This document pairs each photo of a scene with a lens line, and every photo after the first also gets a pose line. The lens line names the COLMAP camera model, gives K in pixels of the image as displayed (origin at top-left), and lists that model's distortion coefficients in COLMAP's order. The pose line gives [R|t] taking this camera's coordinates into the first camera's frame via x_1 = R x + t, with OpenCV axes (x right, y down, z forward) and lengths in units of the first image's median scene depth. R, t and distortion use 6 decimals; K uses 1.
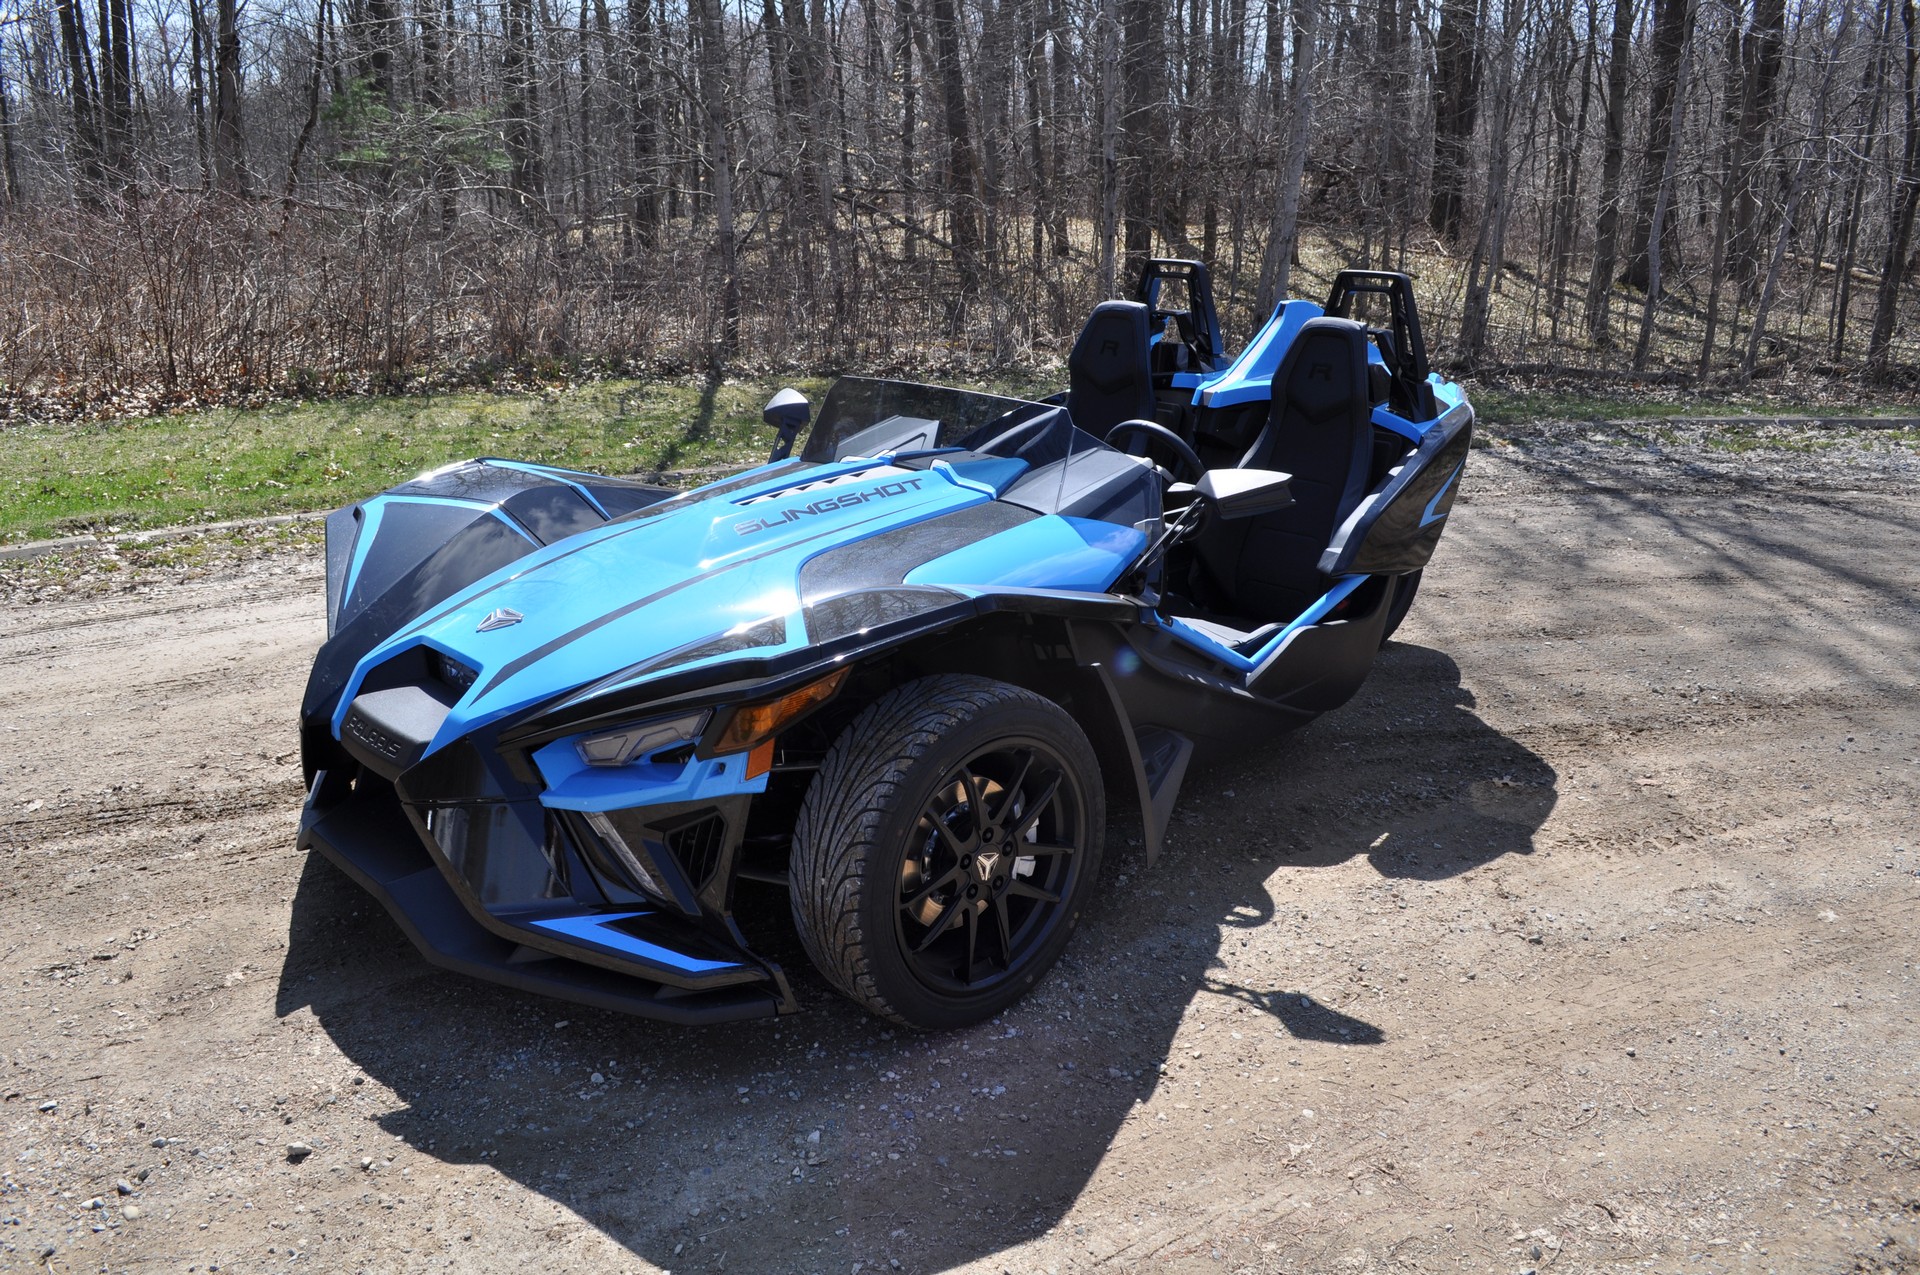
lens RADIAL K [[1514.3, 0, 943.4], [0, 1514.3, 639.4], [0, 0, 1]] dist [-0.081405, 0.015978]
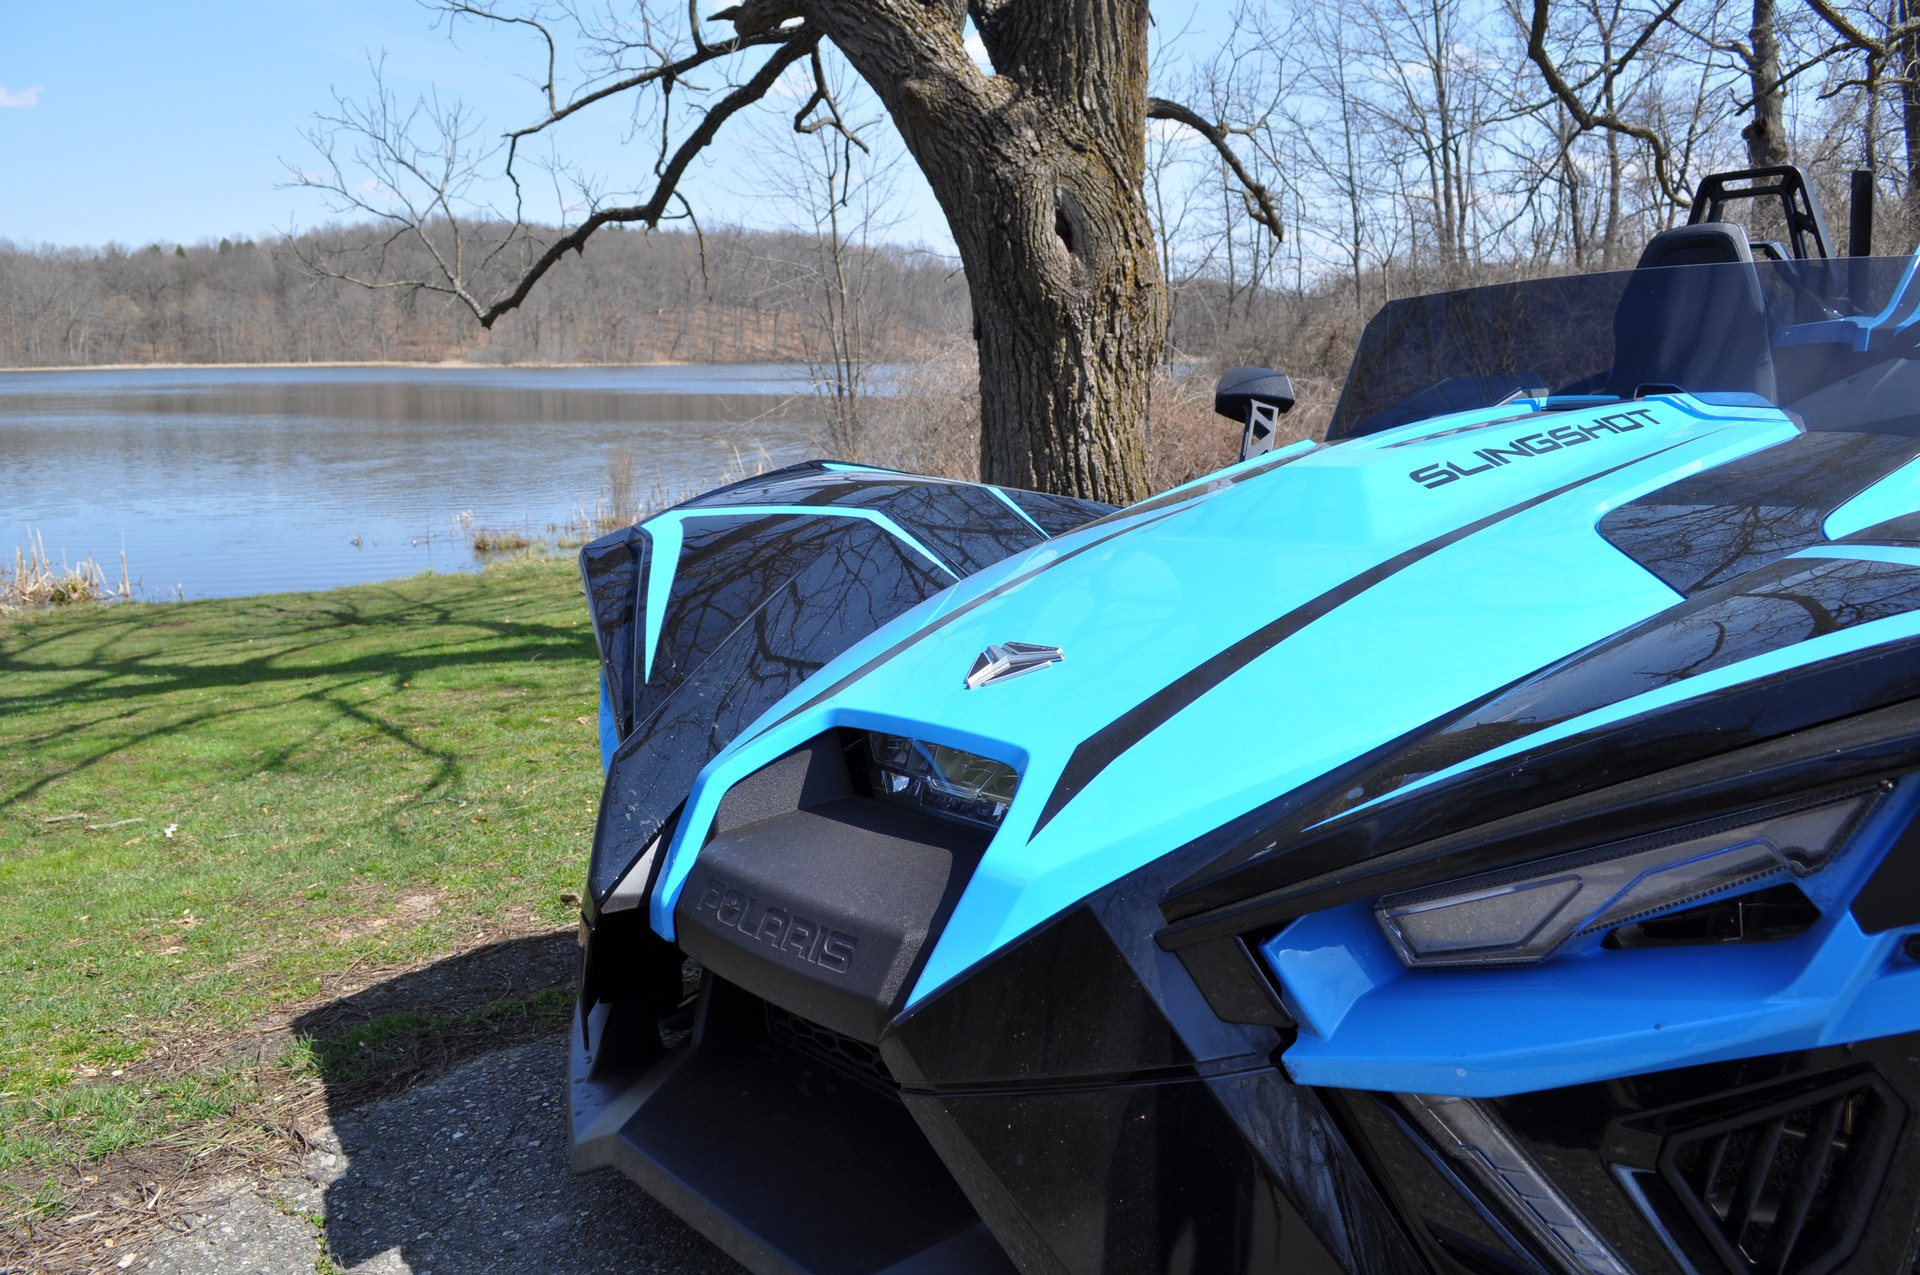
lens RADIAL K [[1514.3, 0, 963.9], [0, 1514.3, 630.3], [0, 0, 1]] dist [-0.081405, 0.015978]
pose [[0.996367, -0.062317, -0.058048, -0.299545], [0.054479, 0.990277, -0.127996, 0.038967], [0.065459, 0.124369, 0.990074, 0.565899]]
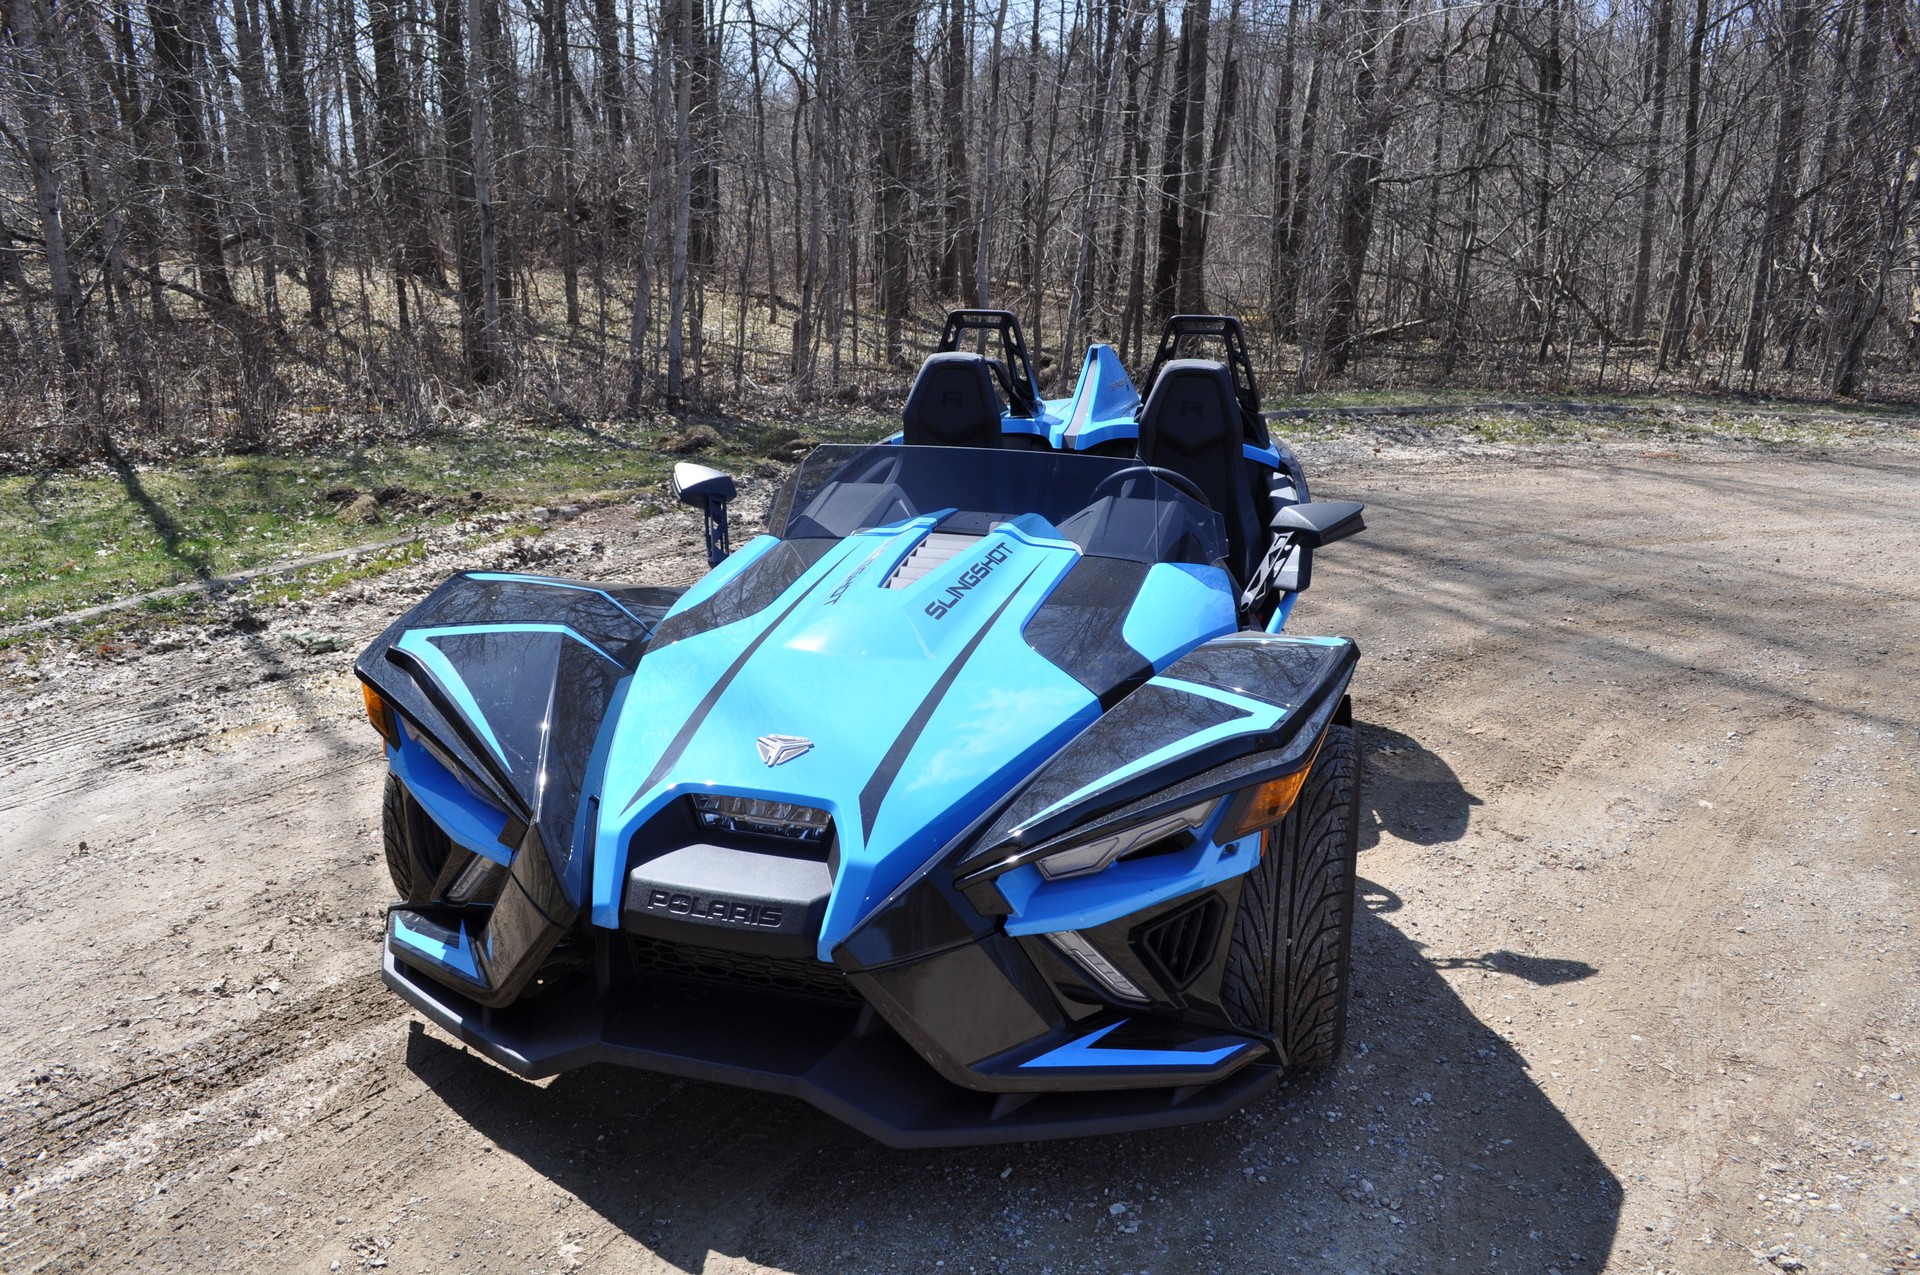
lens RADIAL K [[1514.3, 0, 960.6], [0, 1514.3, 656.9], [0, 0, 1]] dist [-0.081405, 0.015978]
pose [[0.861690, -0.137867, 0.488347, -0.662777], [0.144340, 0.989223, 0.024583, -0.075987], [-0.486474, 0.049305, 0.872303, 0.201572]]
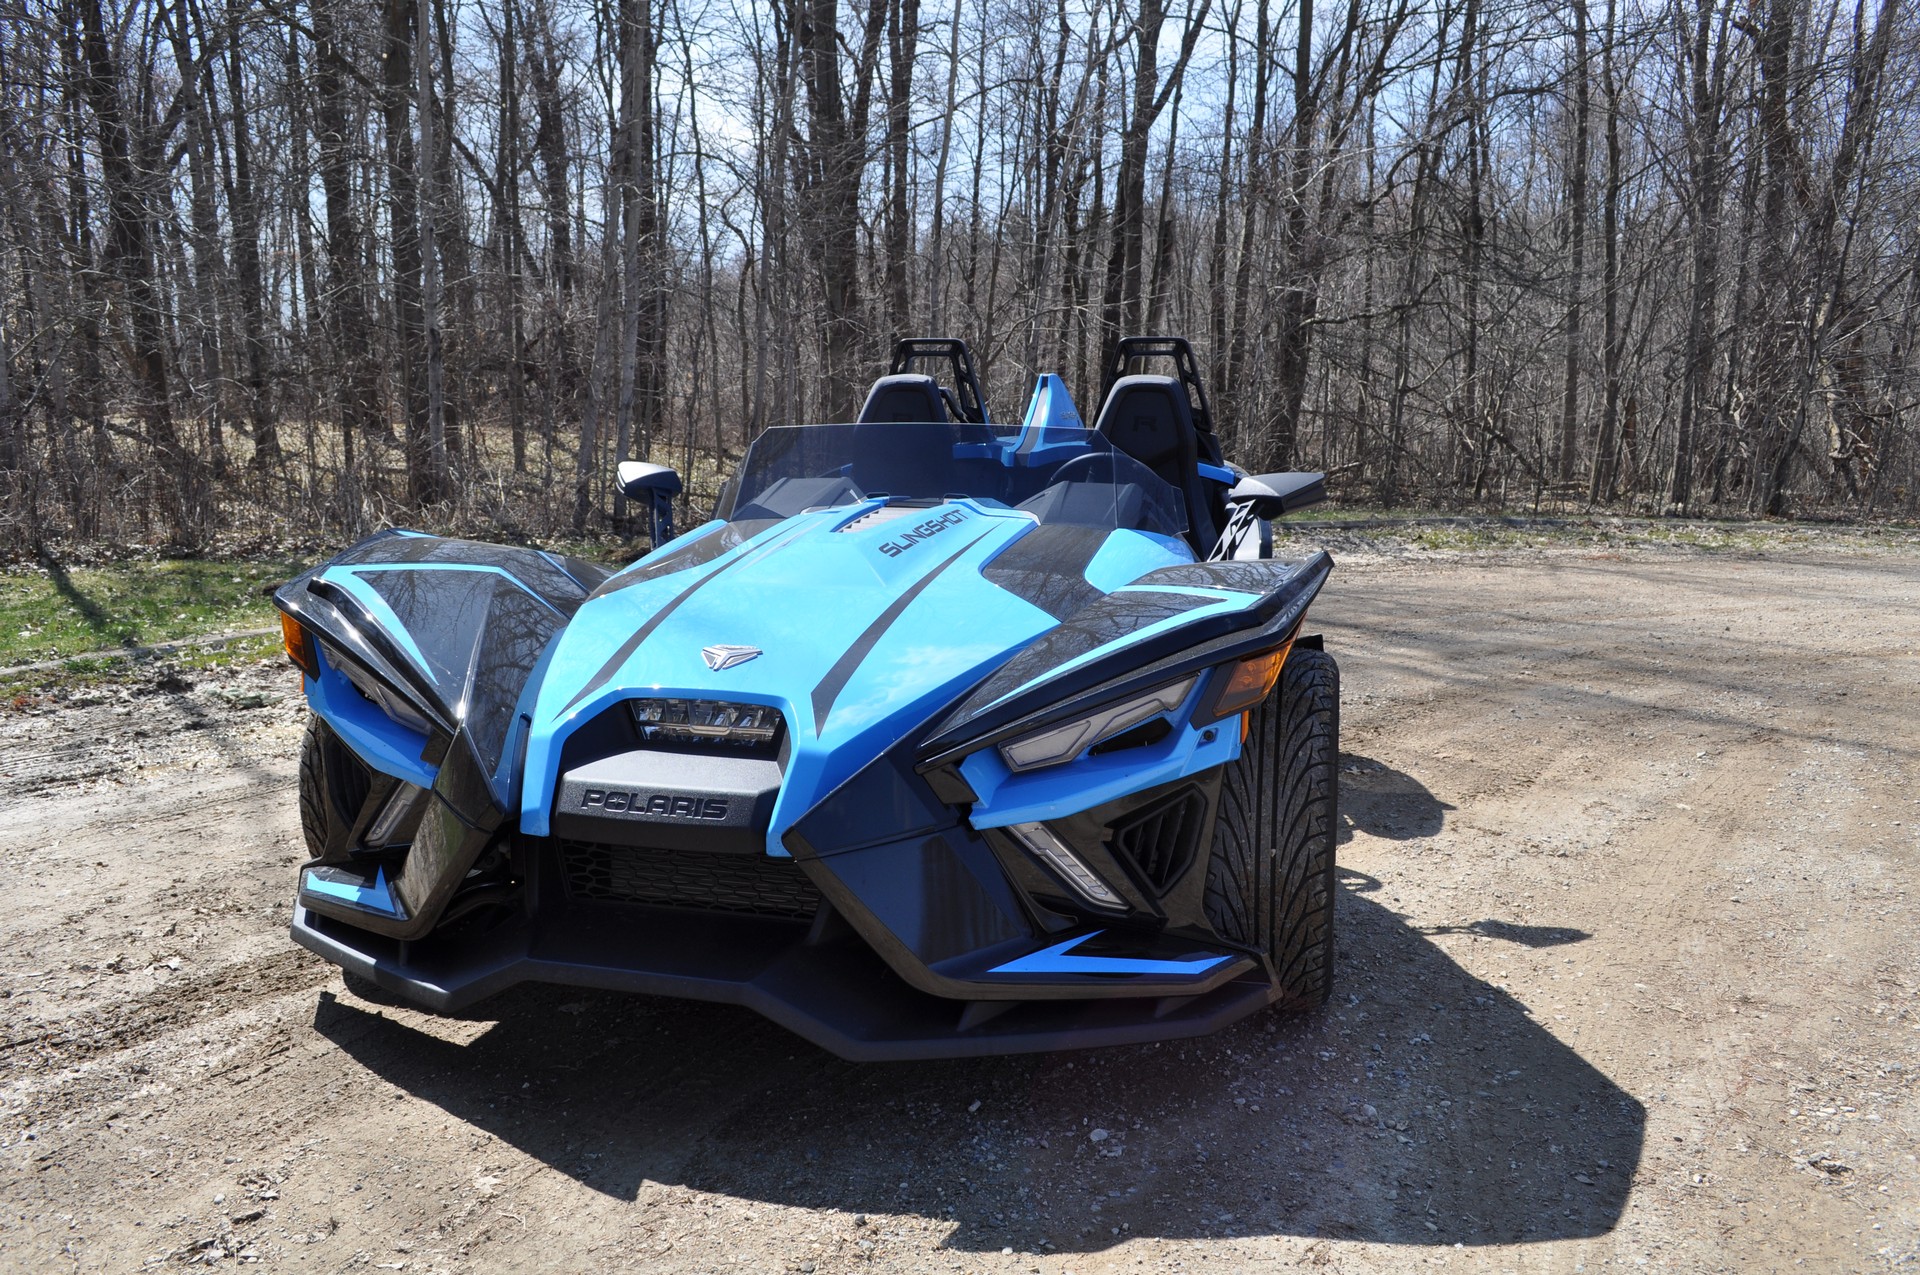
lens RADIAL K [[1514.3, 0, 960.6], [0, 1514.3, 652.4], [0, 0, 1]] dist [-0.081405, 0.015978]
pose [[0.842476, -0.089424, 0.531260, -0.661729], [0.156630, 0.984187, -0.082722, 0.076859], [-0.515462, 0.152902, 0.843161, 0.263210]]
